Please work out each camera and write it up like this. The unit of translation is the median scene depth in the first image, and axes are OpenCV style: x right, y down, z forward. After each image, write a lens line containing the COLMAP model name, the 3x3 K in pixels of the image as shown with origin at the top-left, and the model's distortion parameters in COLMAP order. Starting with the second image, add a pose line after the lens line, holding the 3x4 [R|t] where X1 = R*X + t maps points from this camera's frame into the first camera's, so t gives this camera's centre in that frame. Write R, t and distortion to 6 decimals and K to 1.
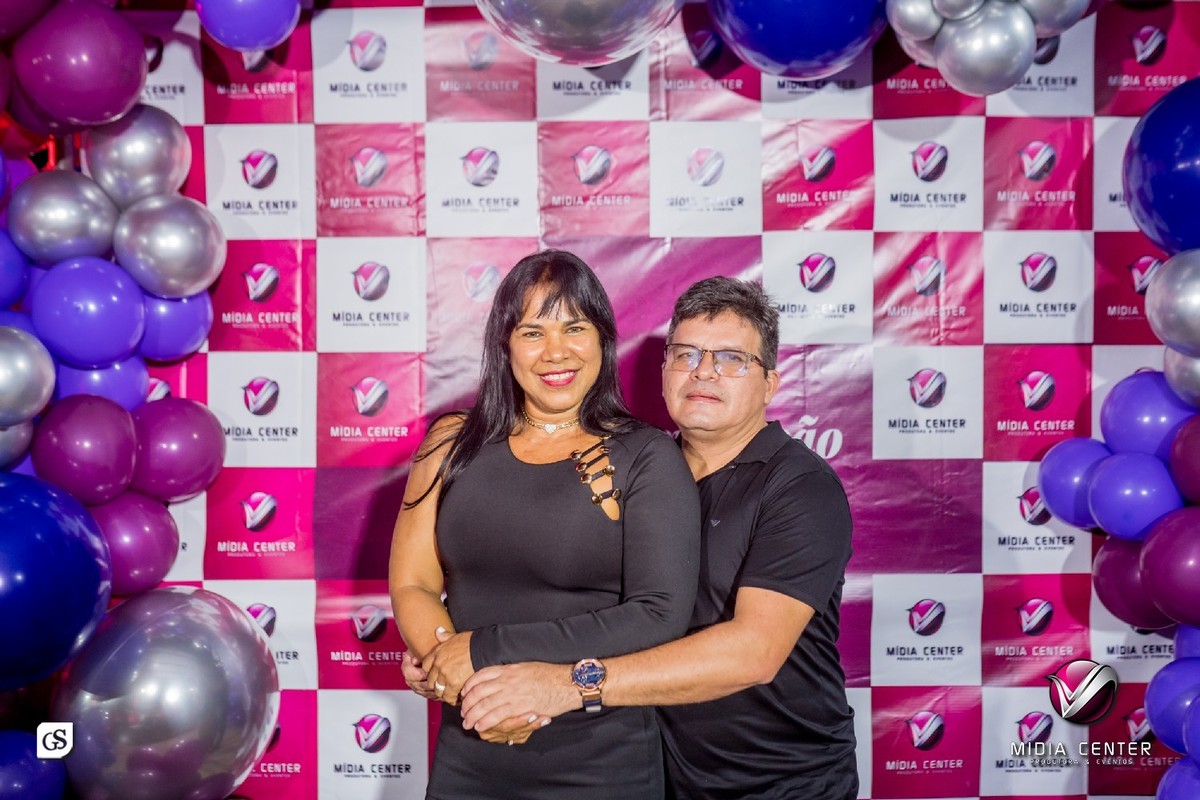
lens RADIAL K [[1223.4, 0, 638.1], [0, 1223.4, 355.3], [0, 0, 1]] dist [-0.048001, 0.000000]
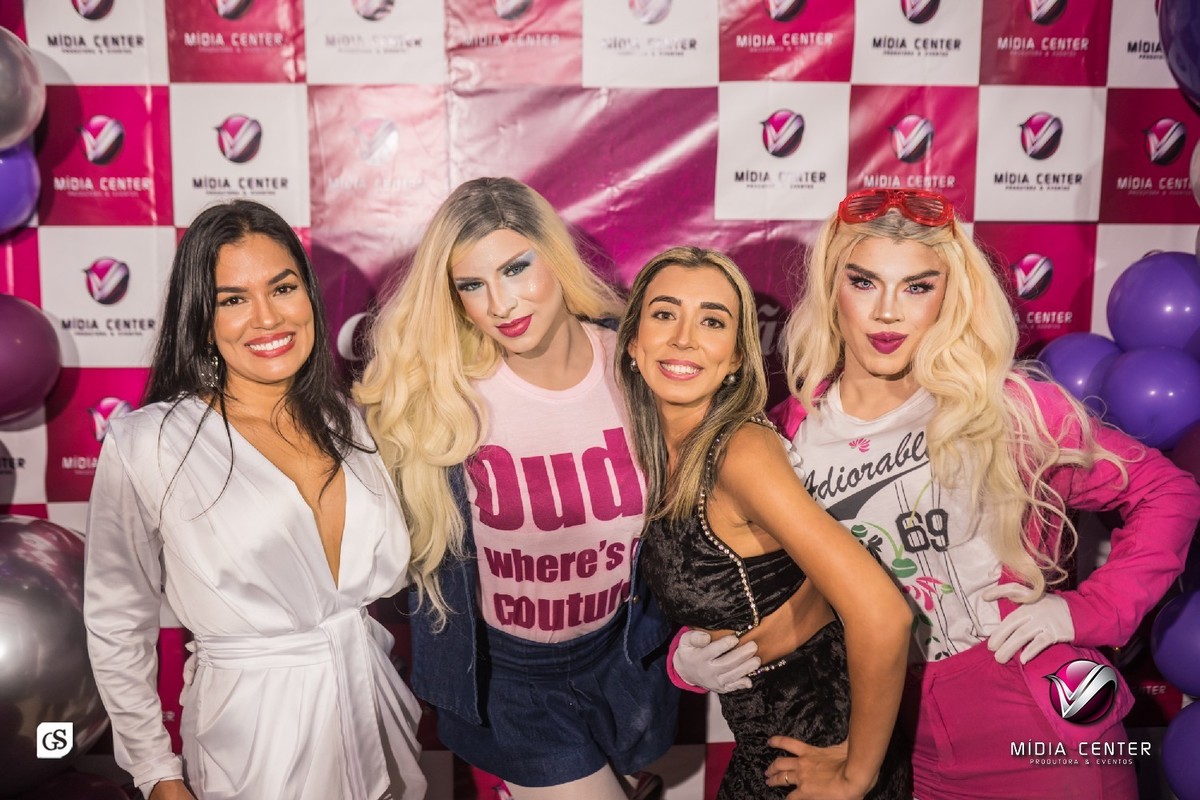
lens RADIAL K [[1170.5, 0, 609.8], [0, 1170.5, 396.3], [0, 0, 1]] dist [-0.029119, 0.000000]
pose [[0.997987, -0.003612, 0.063323, -0.022573], [-0.004433, 0.991964, 0.126443, 0.010105], [-0.063271, -0.126469, 0.989951, 0.194410]]
